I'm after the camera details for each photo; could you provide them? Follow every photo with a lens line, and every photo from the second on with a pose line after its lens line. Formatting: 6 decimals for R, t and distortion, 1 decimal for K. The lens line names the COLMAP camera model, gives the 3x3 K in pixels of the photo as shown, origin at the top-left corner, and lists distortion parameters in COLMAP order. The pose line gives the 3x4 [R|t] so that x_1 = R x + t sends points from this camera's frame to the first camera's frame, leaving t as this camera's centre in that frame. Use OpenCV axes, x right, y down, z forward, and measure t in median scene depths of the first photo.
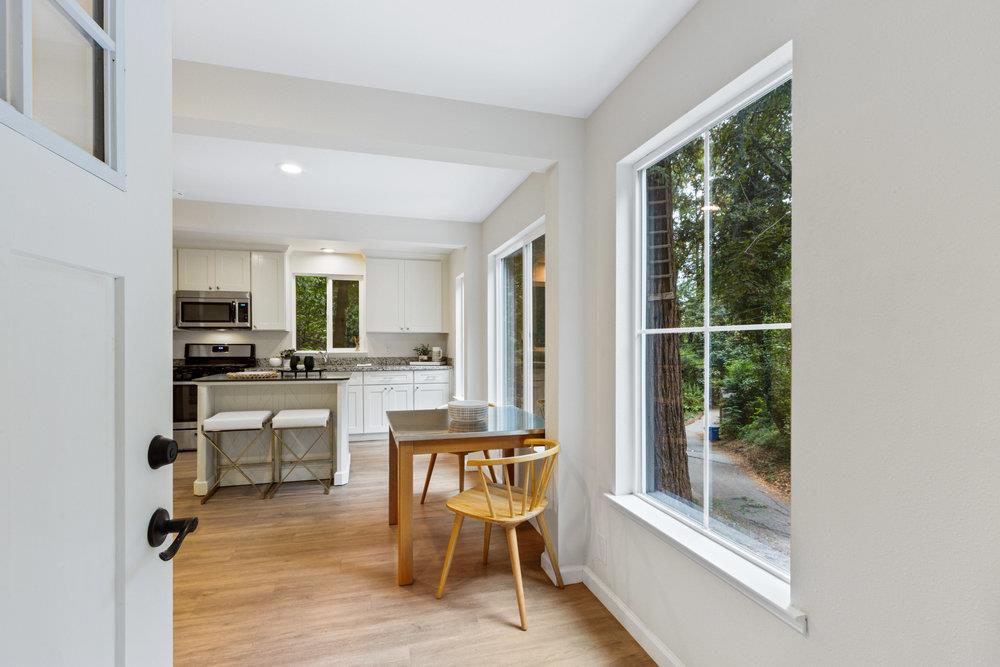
lens RADIAL K [[459.8, 0, 492.7], [0, 459.8, 343.4], [0, 0, 1]] dist [0.004397, -0.000450]
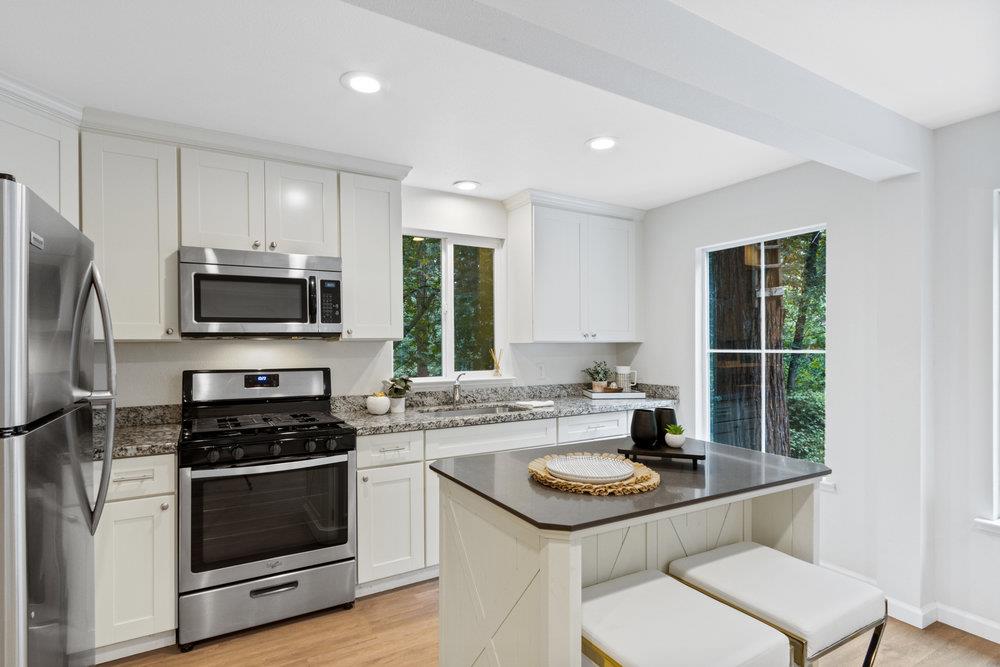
lens RADIAL K [[508.1, 0, 493.8], [0, 508.1, 343.8], [0, 0, 1]] dist [0.011689, 0.000582]
pose [[0.968682, -0.003779, 0.248275, -0.500436], [0.005165, 0.999974, -0.004932, -0.021007], [-0.248250, 0.006060, 0.968677, 0.456784]]
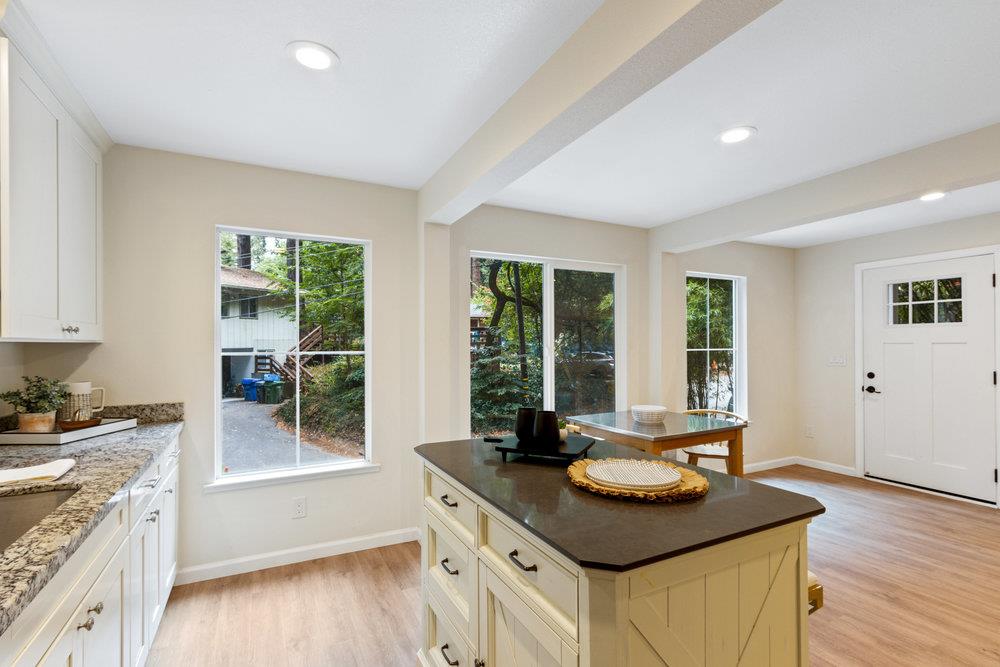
lens RADIAL K [[459.8, 0, 495.1], [0, 459.8, 343.5], [0, 0, 1]] dist [0.004397, -0.000450]
pose [[-0.196381, 0.001971, 0.980526, -0.603520], [0.007164, 0.999974, -0.000576, -0.022422], [-0.980502, 0.006911, -0.196390, 0.843039]]
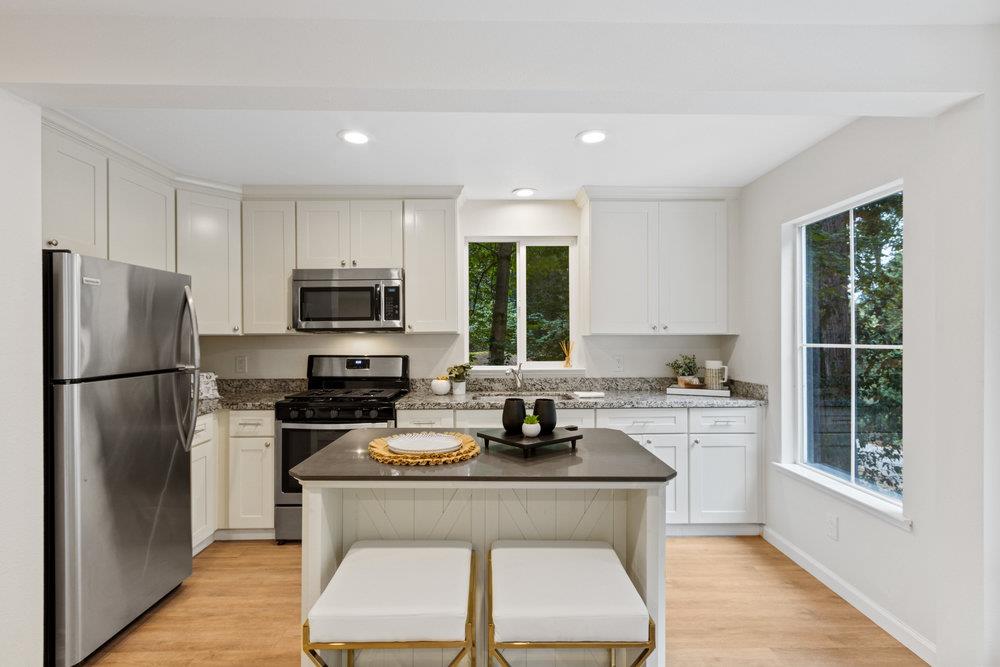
lens RADIAL K [[484.1, 0, 495.4], [0, 484.1, 336.9], [0, 0, 1]] dist [0.006154, 0.000220]
pose [[0.965770, -0.003469, -0.259376, -0.249521], [0.002261, 0.999985, -0.004956, -0.020253], [0.259389, 0.004200, 0.965764, 0.428169]]
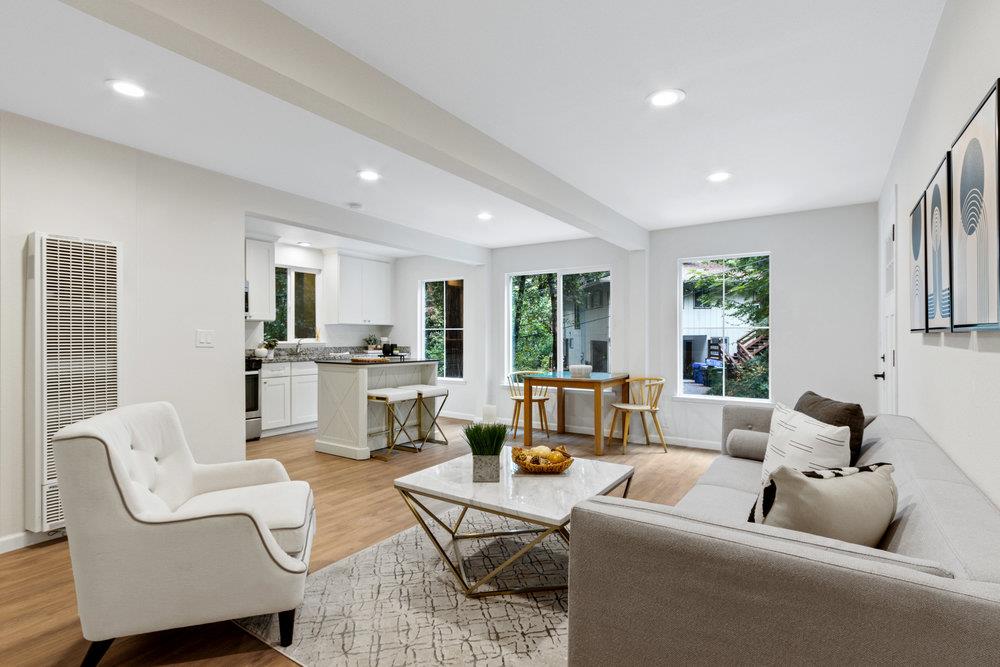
lens RADIAL K [[484.1, 0, 494.7], [0, 484.1, 334.8], [0, 0, 1]] dist [0.006154, 0.000220]
pose [[0.760194, 0.001106, 0.649695, -0.787849], [0.001408, 0.999993, -0.003350, 0.006869], [-0.649694, 0.003461, 0.760188, -0.120283]]
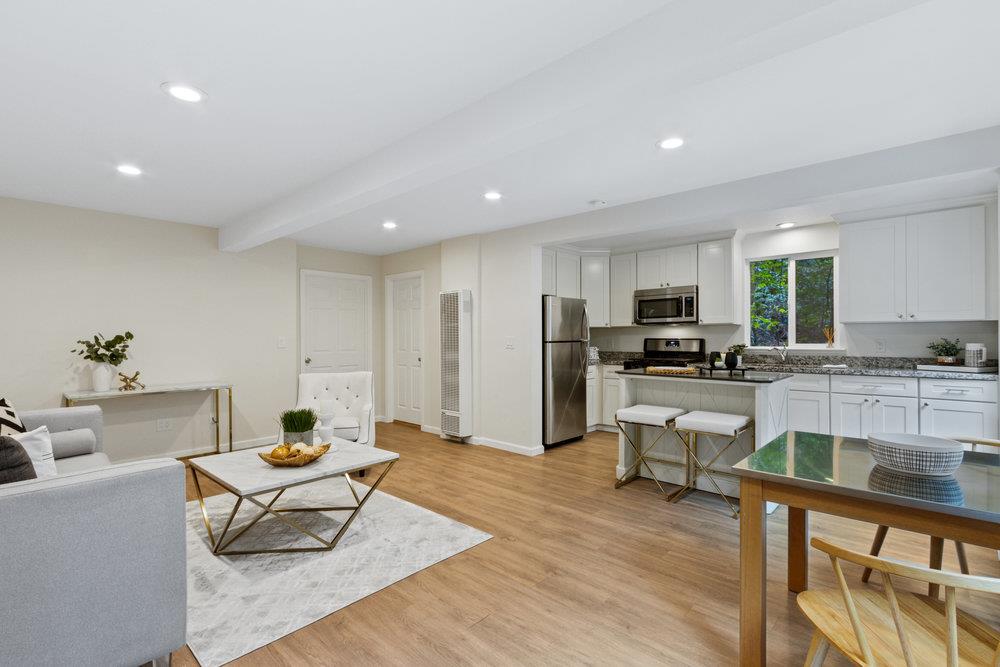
lens RADIAL K [[459.8, 0, 499.1], [0, 459.8, 338.7], [0, 0, 1]] dist [0.004397, -0.000450]
pose [[0.522844, -0.001123, -0.852428, 0.083857], [-0.000195, 0.999999, -0.001437, 0.002938], [0.852428, 0.000918, 0.522843, 0.133374]]
